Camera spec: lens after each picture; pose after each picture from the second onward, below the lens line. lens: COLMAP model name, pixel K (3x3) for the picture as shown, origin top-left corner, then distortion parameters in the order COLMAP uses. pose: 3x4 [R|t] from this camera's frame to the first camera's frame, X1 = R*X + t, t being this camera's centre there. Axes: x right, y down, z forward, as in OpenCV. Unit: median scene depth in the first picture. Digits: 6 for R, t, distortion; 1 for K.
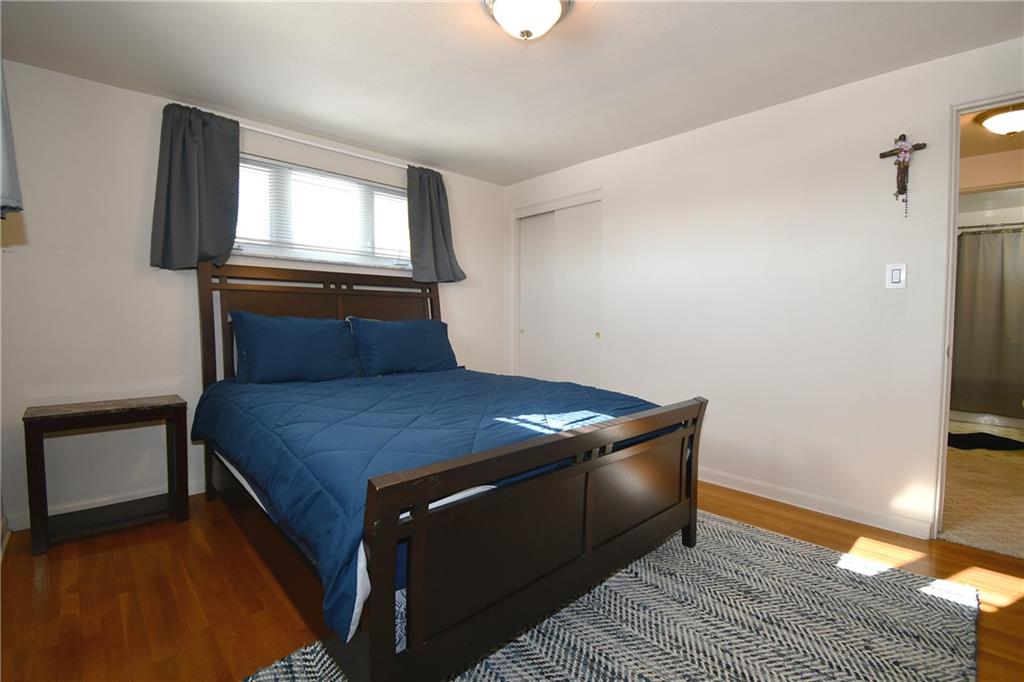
lens RADIAL K [[460.0, 0, 504.2], [0, 460.0, 341.2], [0, 0, 1]] dist [0.030767, -0.024648]
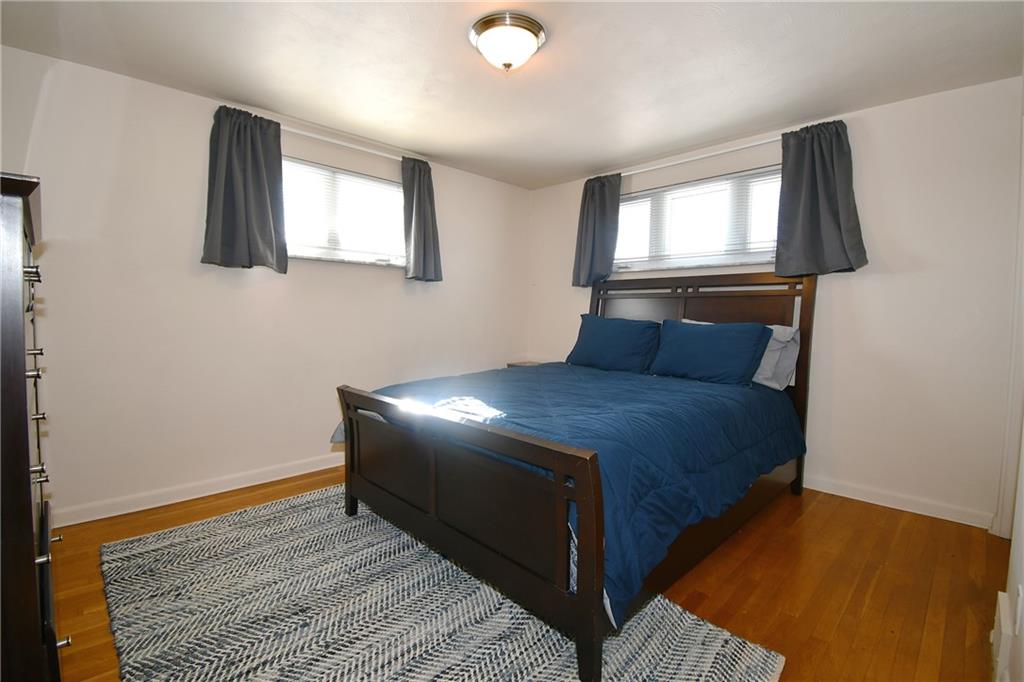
lens RADIAL K [[460.0, 0, 504.2], [0, 460.0, 341.2], [0, 0, 1]] dist [0.030767, -0.024648]
pose [[0.032973, 0.052617, -0.998070, 0.691677], [-0.071826, 0.996156, 0.050144, -0.027029], [0.996872, 0.070034, 0.036625, 0.576287]]
